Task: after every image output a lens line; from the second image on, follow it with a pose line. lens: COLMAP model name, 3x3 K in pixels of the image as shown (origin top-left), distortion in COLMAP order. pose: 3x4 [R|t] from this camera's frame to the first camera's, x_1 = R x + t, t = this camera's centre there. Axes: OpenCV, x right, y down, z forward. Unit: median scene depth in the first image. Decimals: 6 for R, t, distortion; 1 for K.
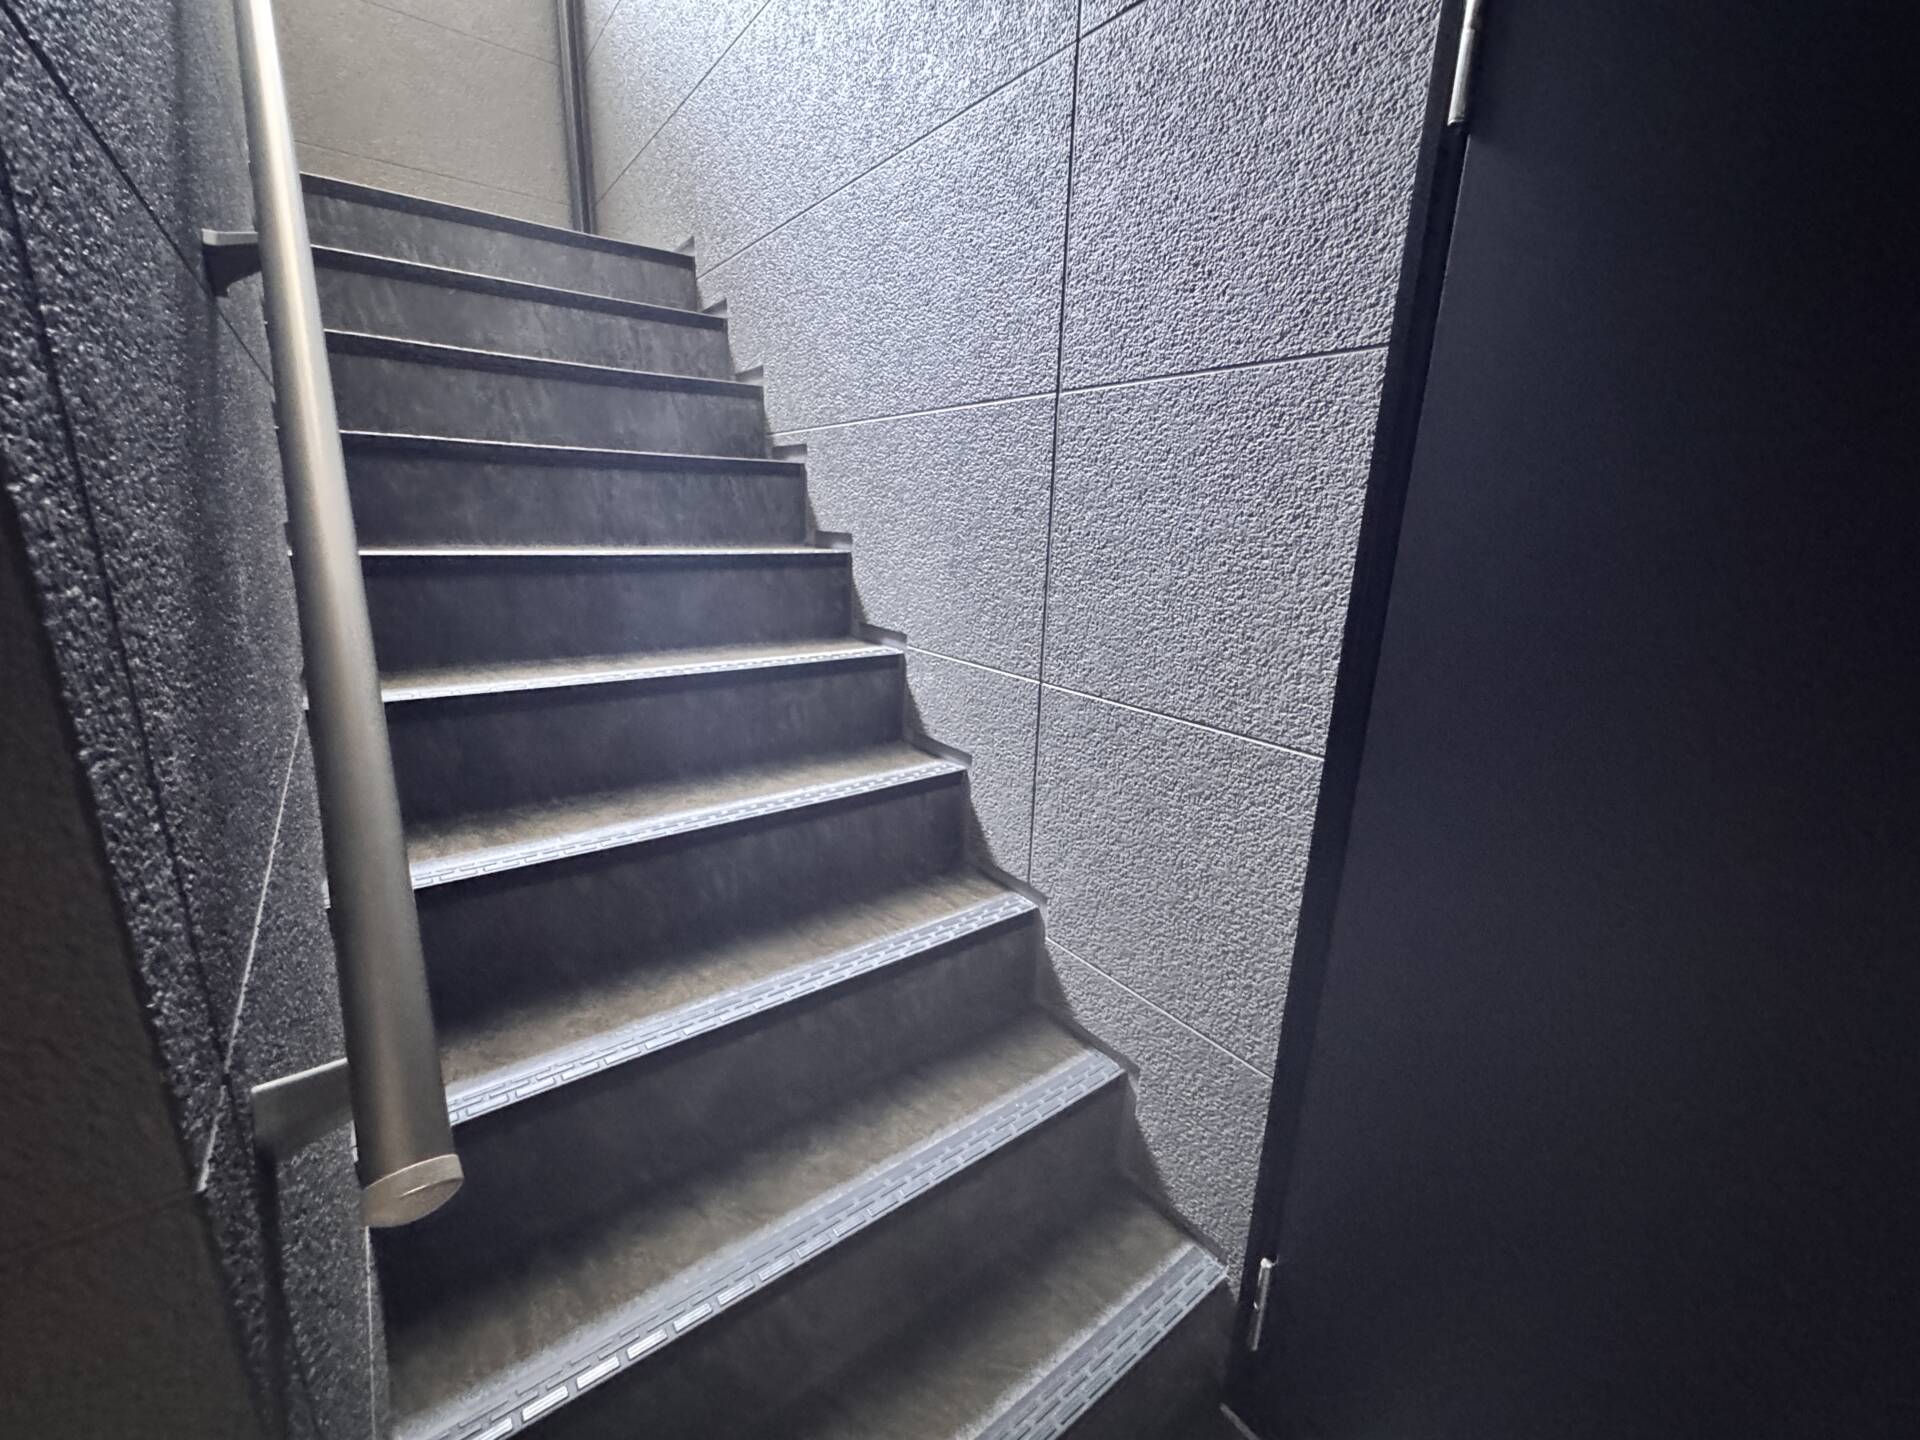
lens RADIAL K [[775.3, 0, 958.1], [0, 775.3, 721.6], [0, 0, 1]] dist [-0.003396, 0.001015]
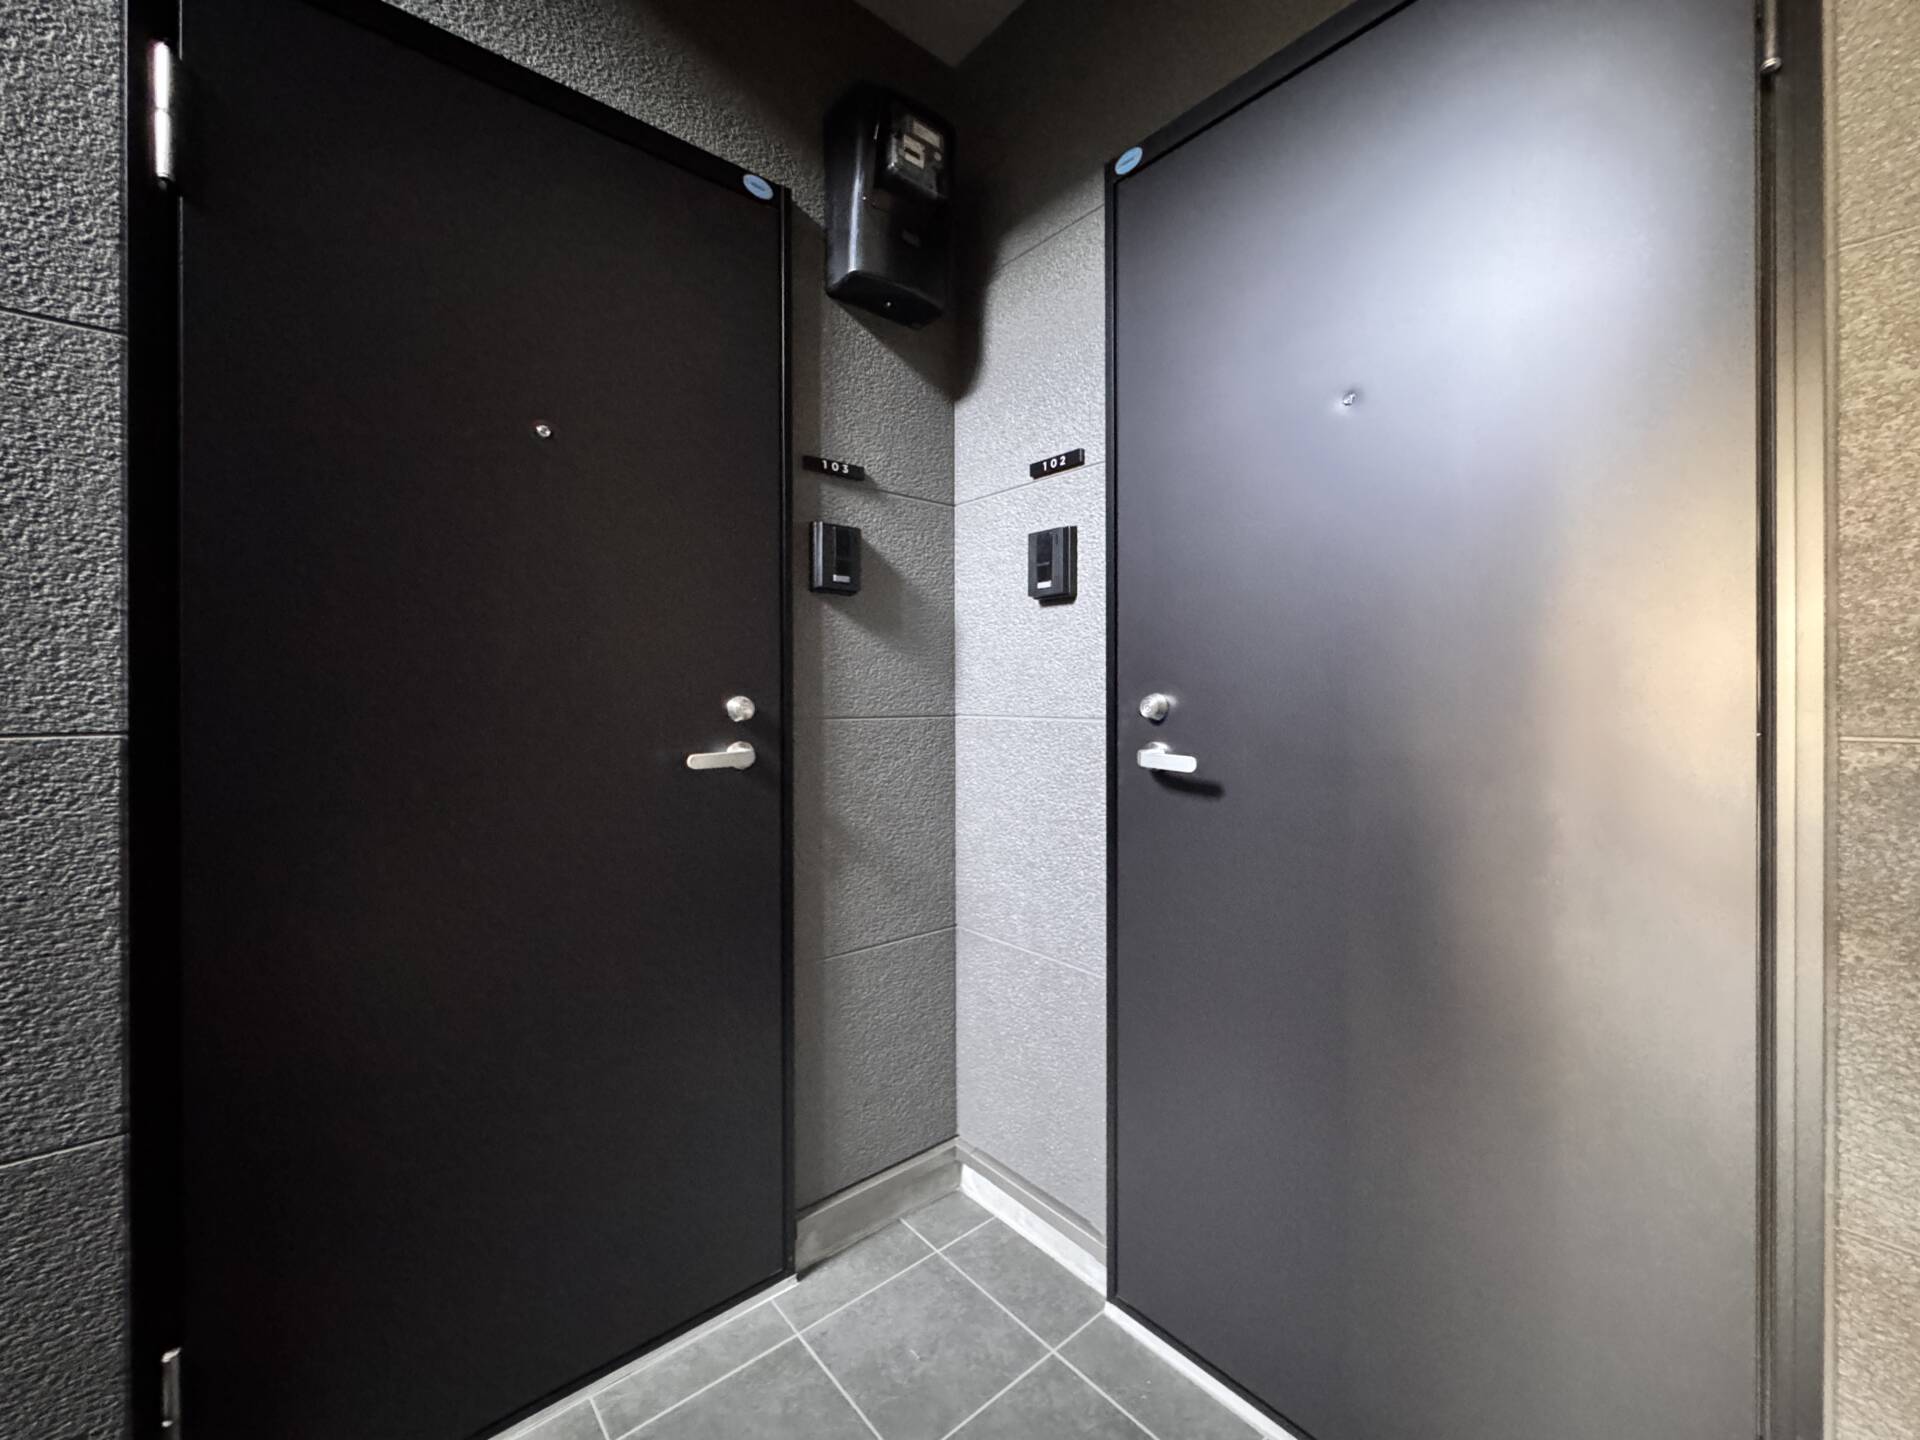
lens RADIAL K [[775.3, 0, 954.5], [0, 775.3, 703.7], [0, 0, 1]] dist [-0.003396, 0.001015]
pose [[-0.048294, -0.035606, 0.998198, -0.460832], [0.257267, 0.965203, 0.046876, 0.204239], [-0.965133, 0.259068, -0.037453, 0.033007]]
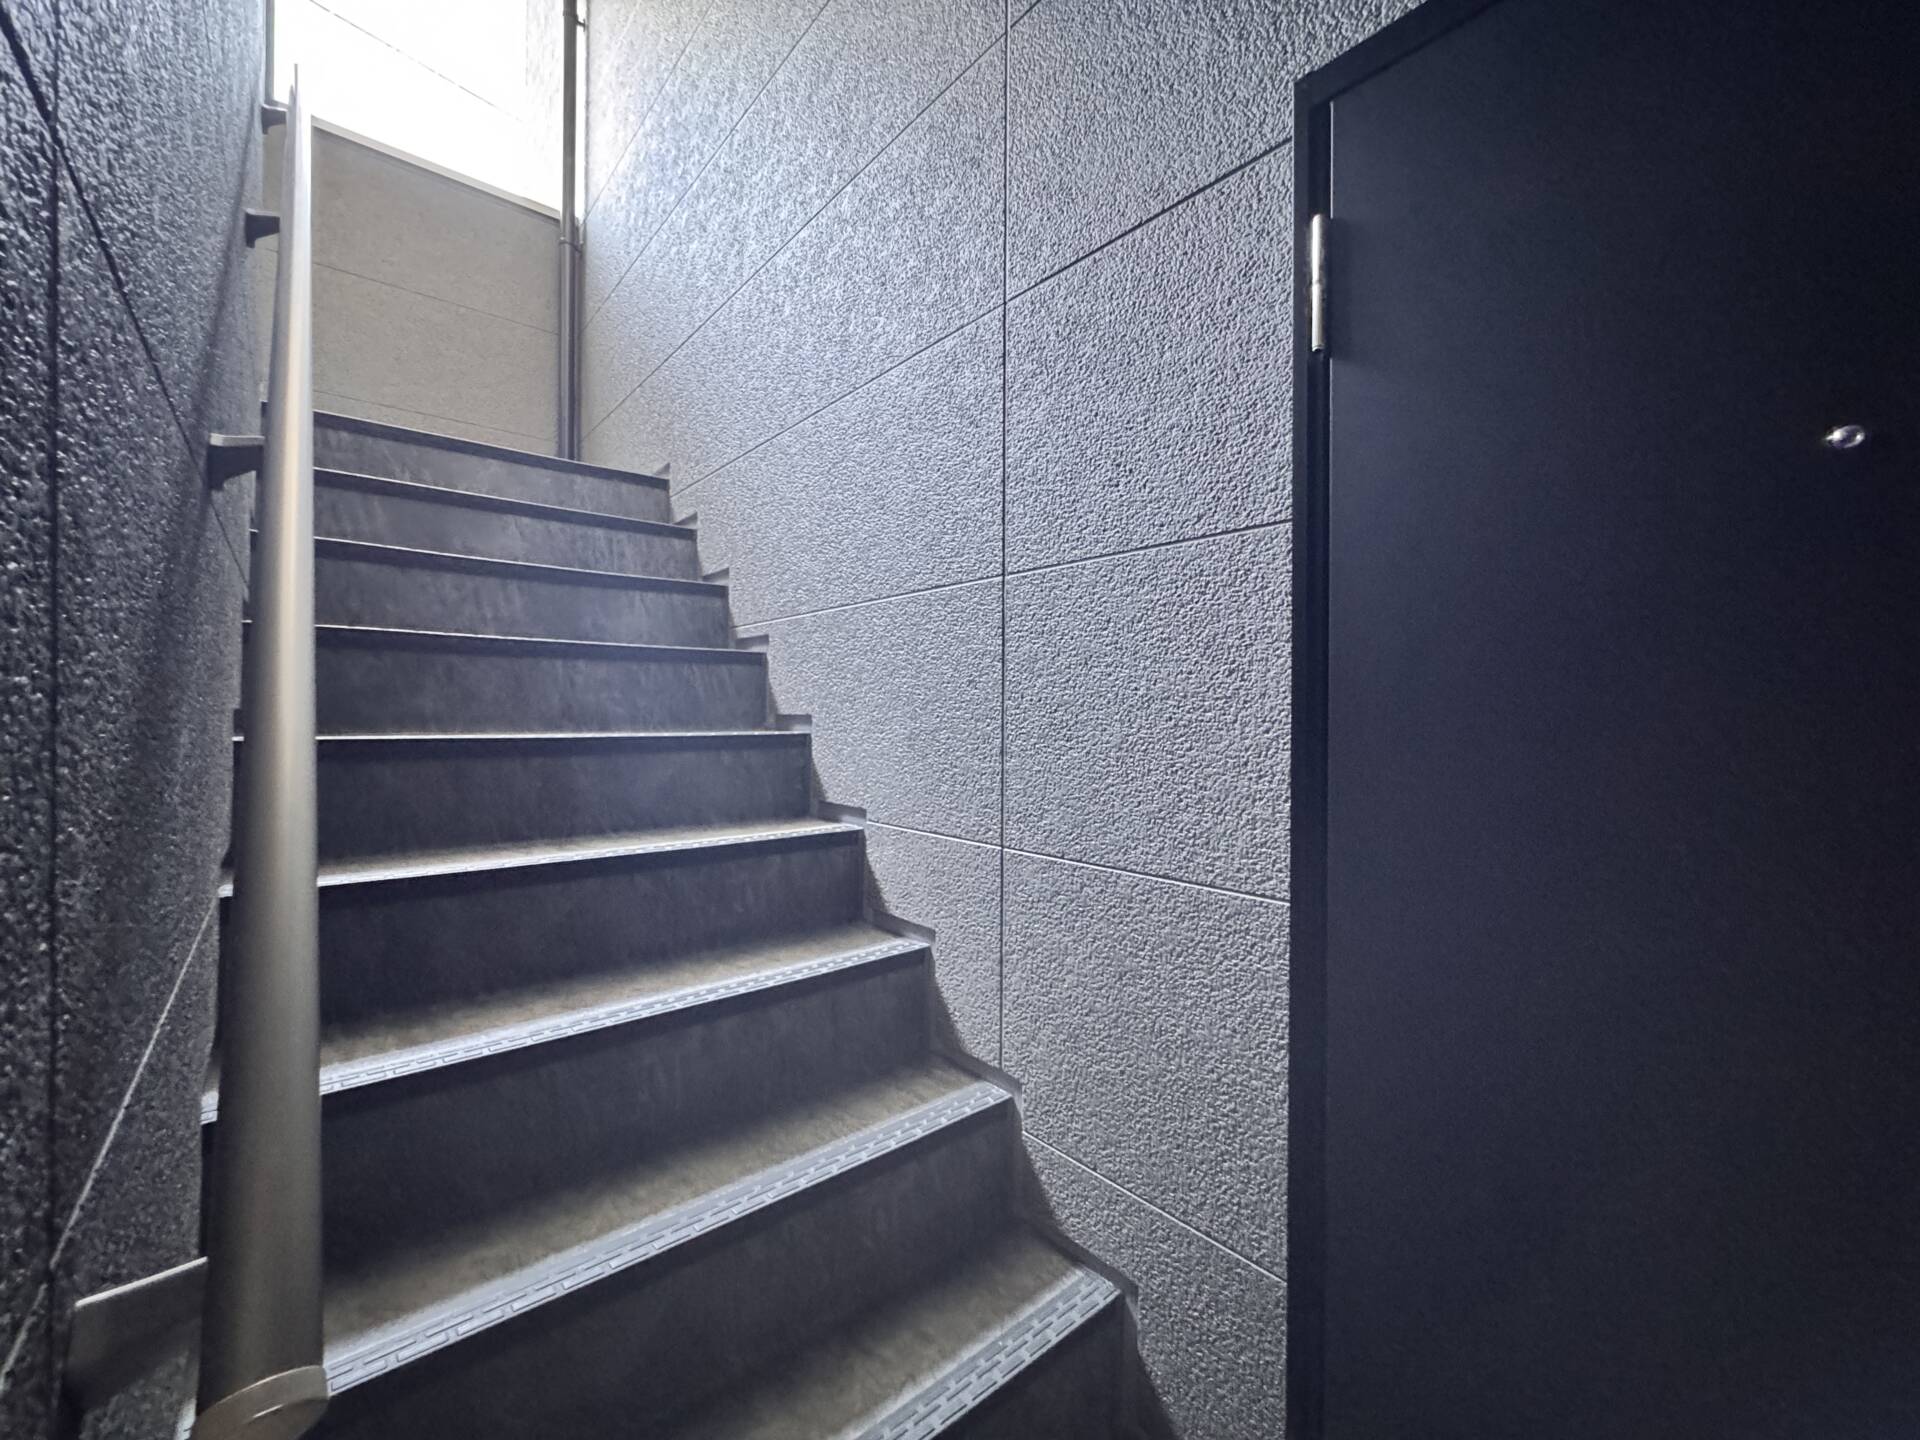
lens RADIAL K [[775.3, 0, 958.7], [0, 775.3, 716.3], [0, 0, 1]] dist [-0.003396, 0.001015]
pose [[0.998088, -0.025257, 0.056420, -0.001301], [0.038605, 0.967524, -0.249813, 0.042147], [-0.048279, 0.251514, 0.966649, -0.000379]]
